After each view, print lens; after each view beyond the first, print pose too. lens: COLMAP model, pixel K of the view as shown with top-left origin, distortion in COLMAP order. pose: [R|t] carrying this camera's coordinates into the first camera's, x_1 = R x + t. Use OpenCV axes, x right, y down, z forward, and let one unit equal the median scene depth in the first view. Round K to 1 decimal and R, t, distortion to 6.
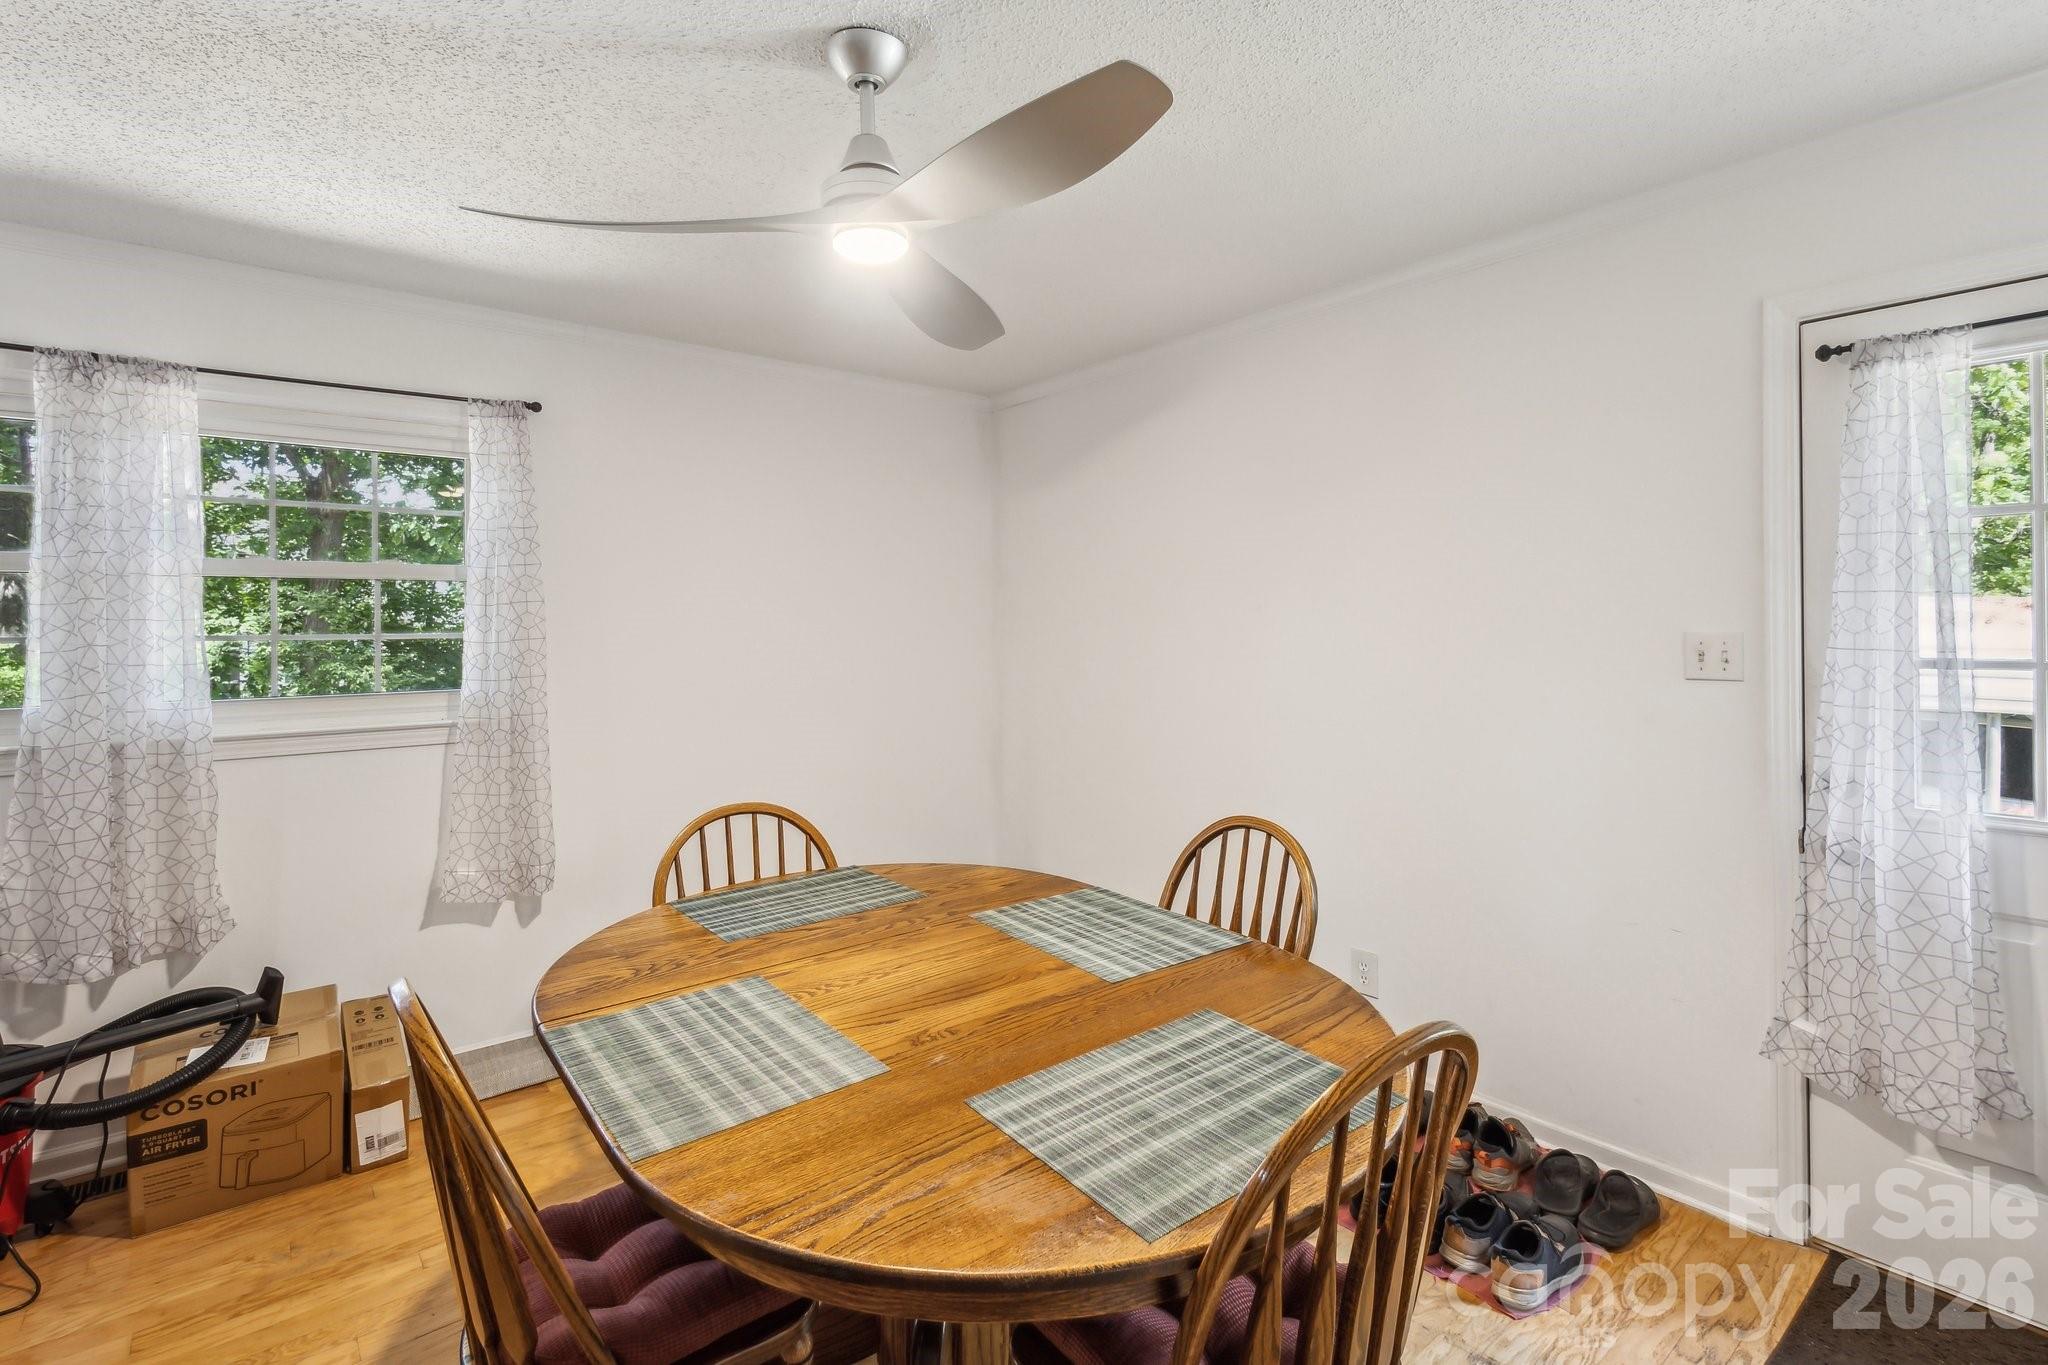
lens RADIAL K [[963.3, 0, 1014.6], [0, 963.3, 624.4], [0, 0, 1]] dist [0.002445, -0.000559]
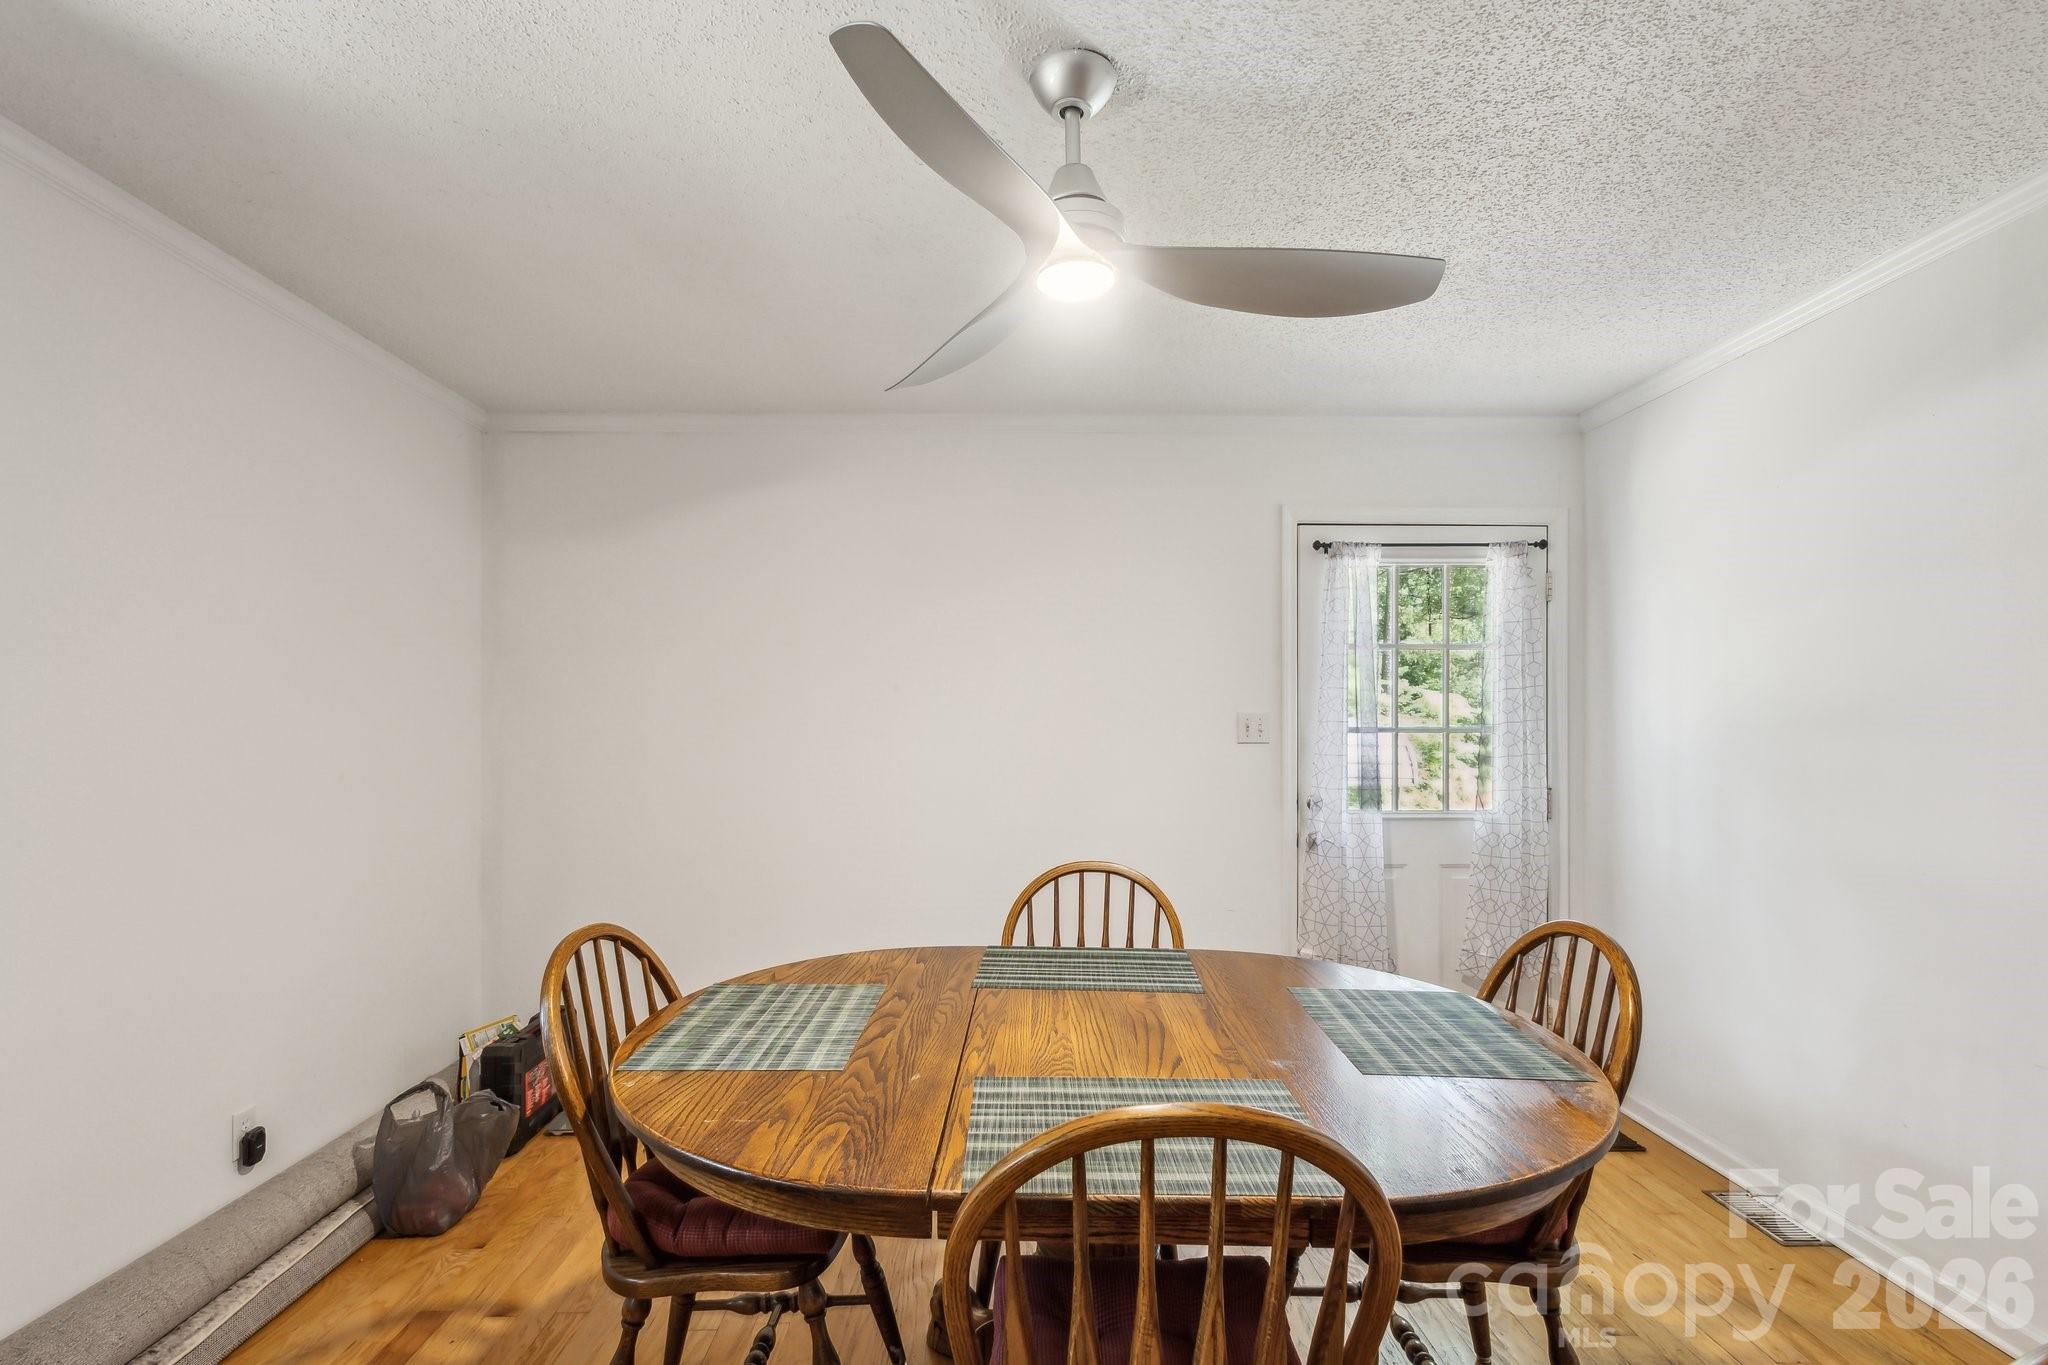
lens RADIAL K [[951.6, 0, 1019.1], [0, 951.6, 725.3], [0, 0, 1]] dist [0.006489, 0.000019]
pose [[0.619399, 0.012881, 0.784971, -0.771644], [-0.005979, 0.999914, -0.011690, 0.053487], [-0.785054, 0.002547, 0.619422, 0.380615]]
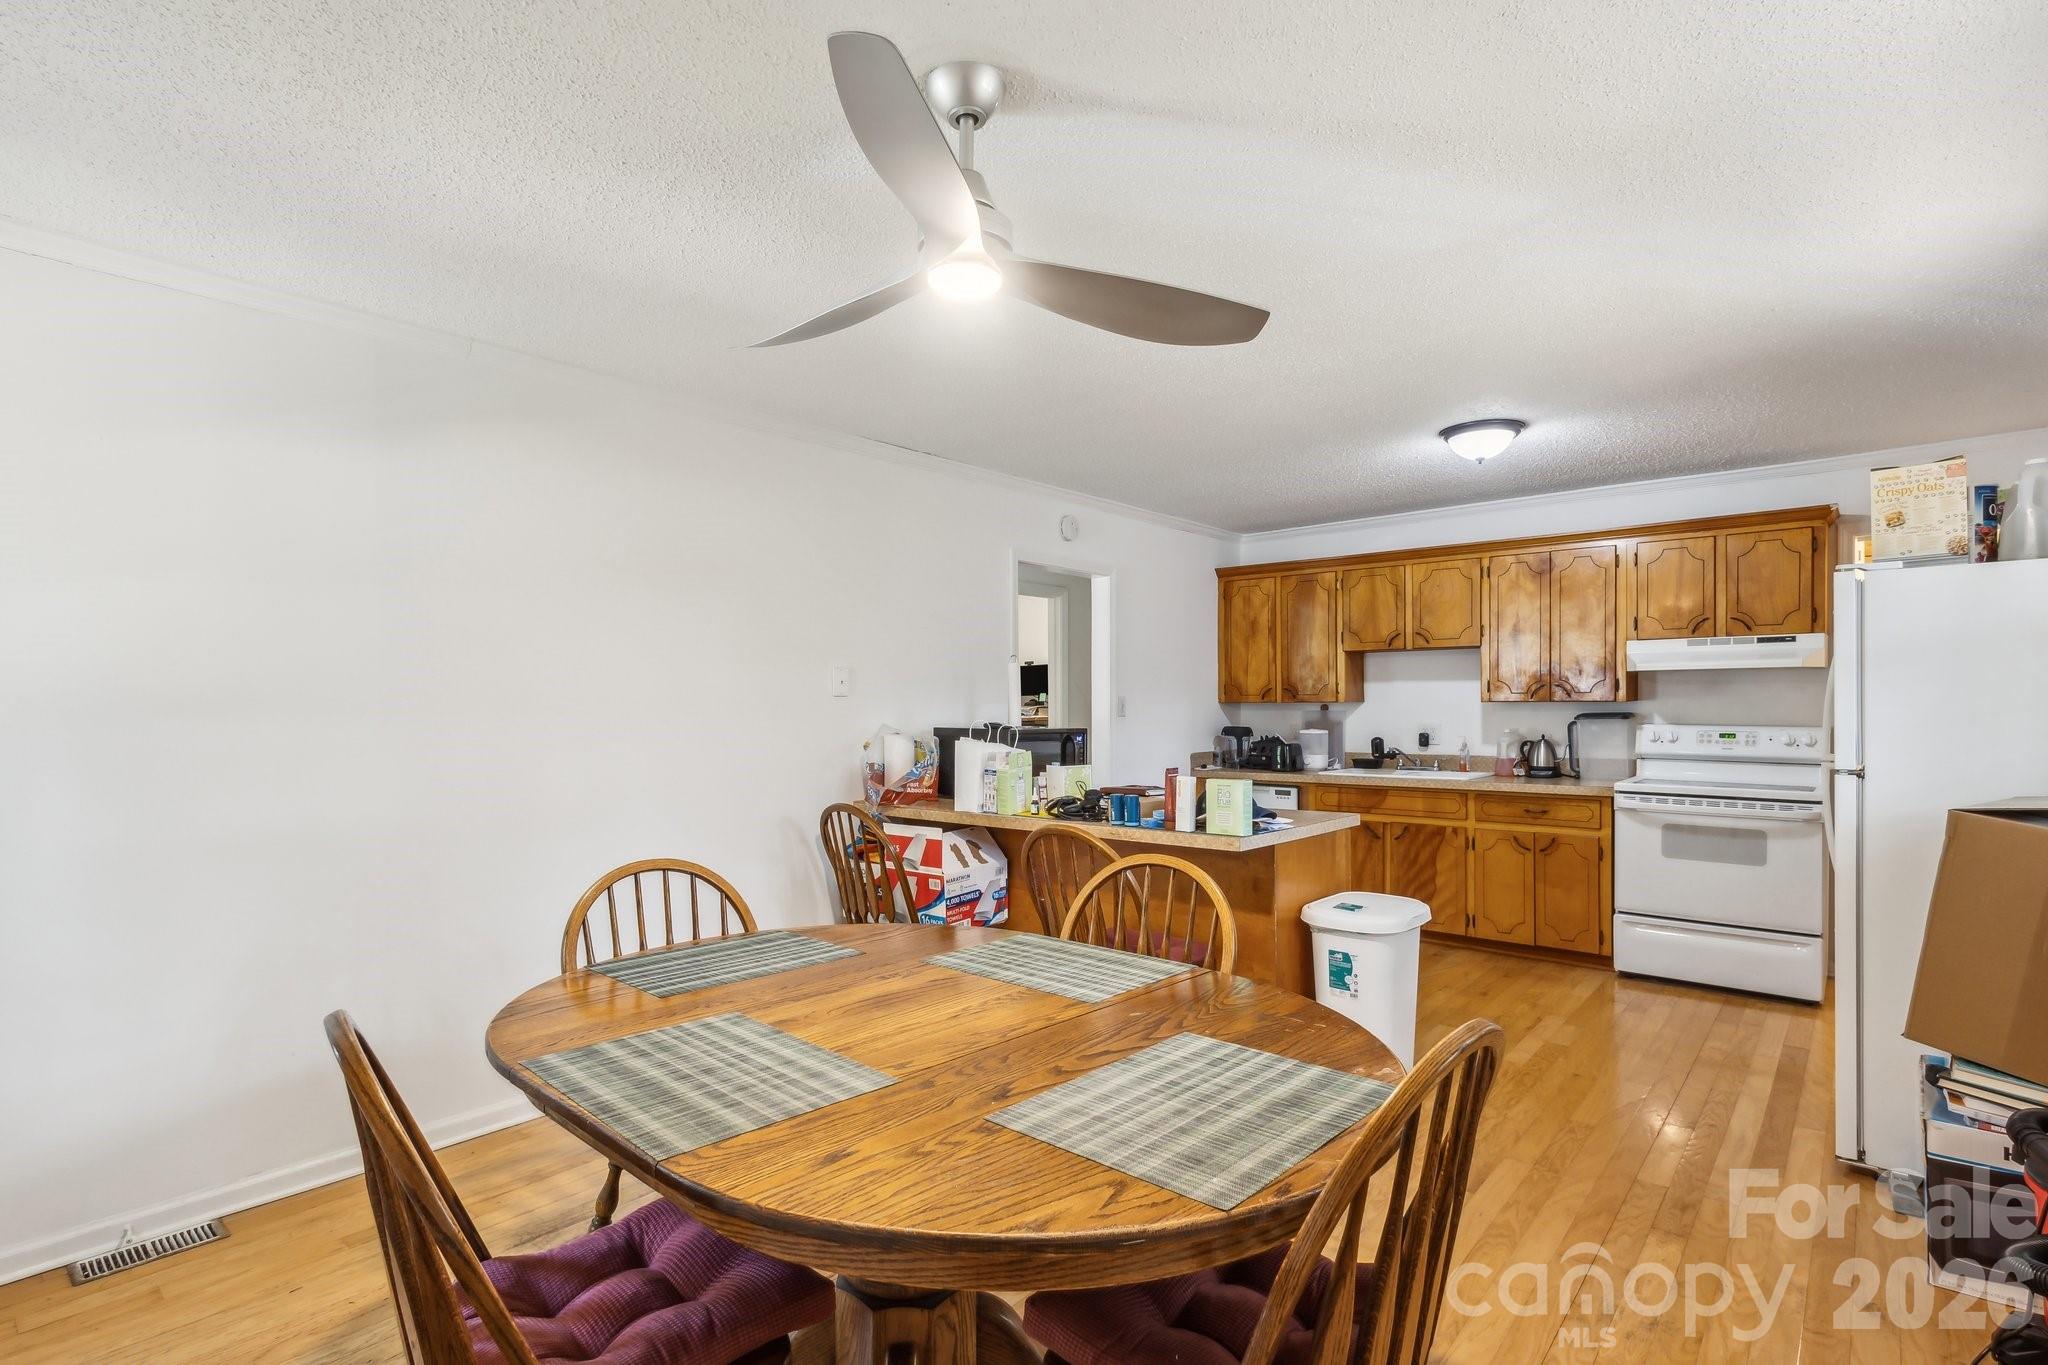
lens RADIAL K [[977.0, 0, 1024.4], [0, 977.0, 696.4], [0, 0, 1]] dist [0.005687, 0.000202]
pose [[-0.982899, 0.015745, -0.183469, -0.012064], [0.016787, 0.999851, -0.004127, 0.041477], [0.183376, -0.007137, -0.983017, 1.688933]]
